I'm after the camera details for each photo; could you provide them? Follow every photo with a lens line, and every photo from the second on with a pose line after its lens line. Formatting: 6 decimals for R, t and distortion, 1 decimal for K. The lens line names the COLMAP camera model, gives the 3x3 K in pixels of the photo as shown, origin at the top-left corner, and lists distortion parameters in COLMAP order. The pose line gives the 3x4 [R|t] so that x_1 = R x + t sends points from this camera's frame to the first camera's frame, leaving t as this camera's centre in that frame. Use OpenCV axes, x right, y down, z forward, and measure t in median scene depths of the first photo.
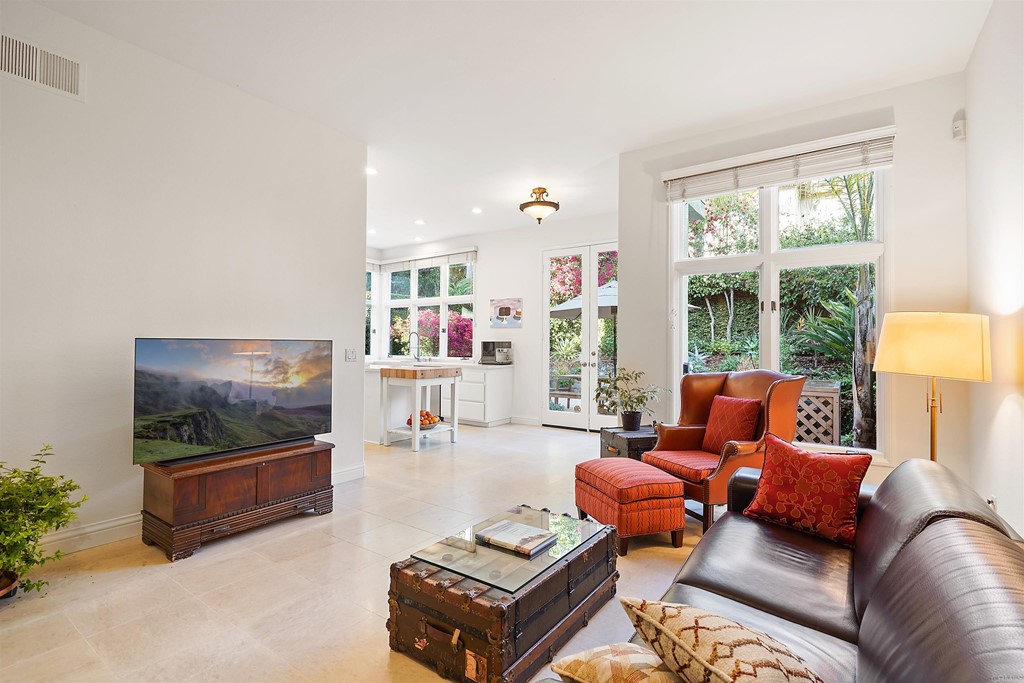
lens RADIAL K [[489.9, 0, 510.7], [0, 489.9, 340.9], [0, 0, 1]] dist [-0.001884, -0.000273]
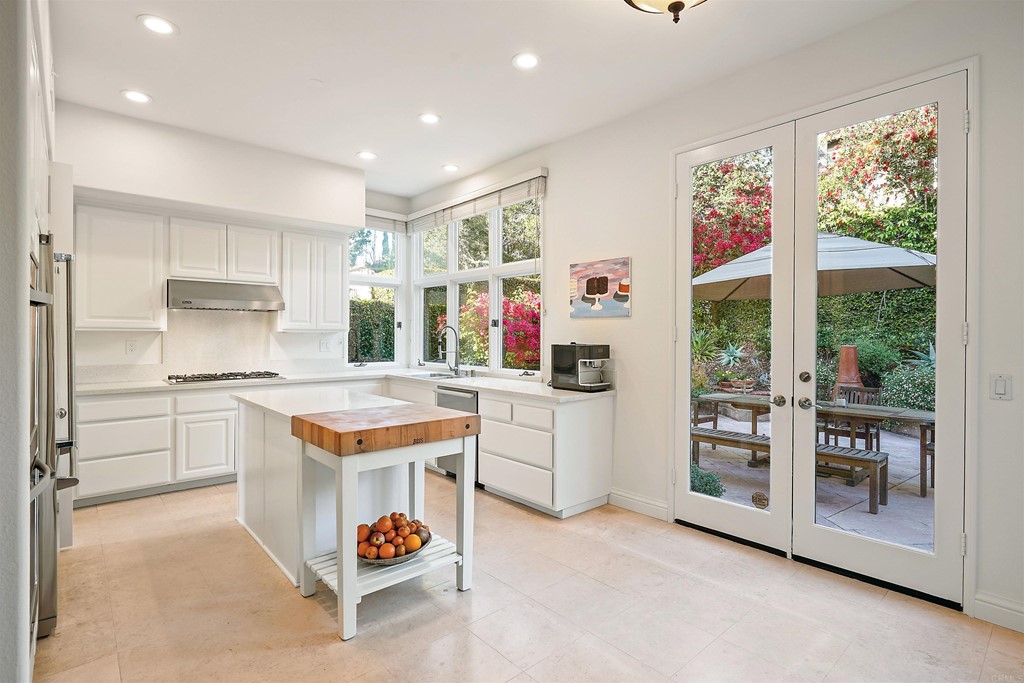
lens RADIAL K [[489.9, 0, 513.2], [0, 489.9, 339.7], [0, 0, 1]] dist [-0.001884, -0.000273]
pose [[0.974137, -0.003128, -0.225937, 0.018209], [0.008023, 0.999753, 0.020750, -0.015156], [0.225816, -0.022026, 0.973921, 0.484404]]
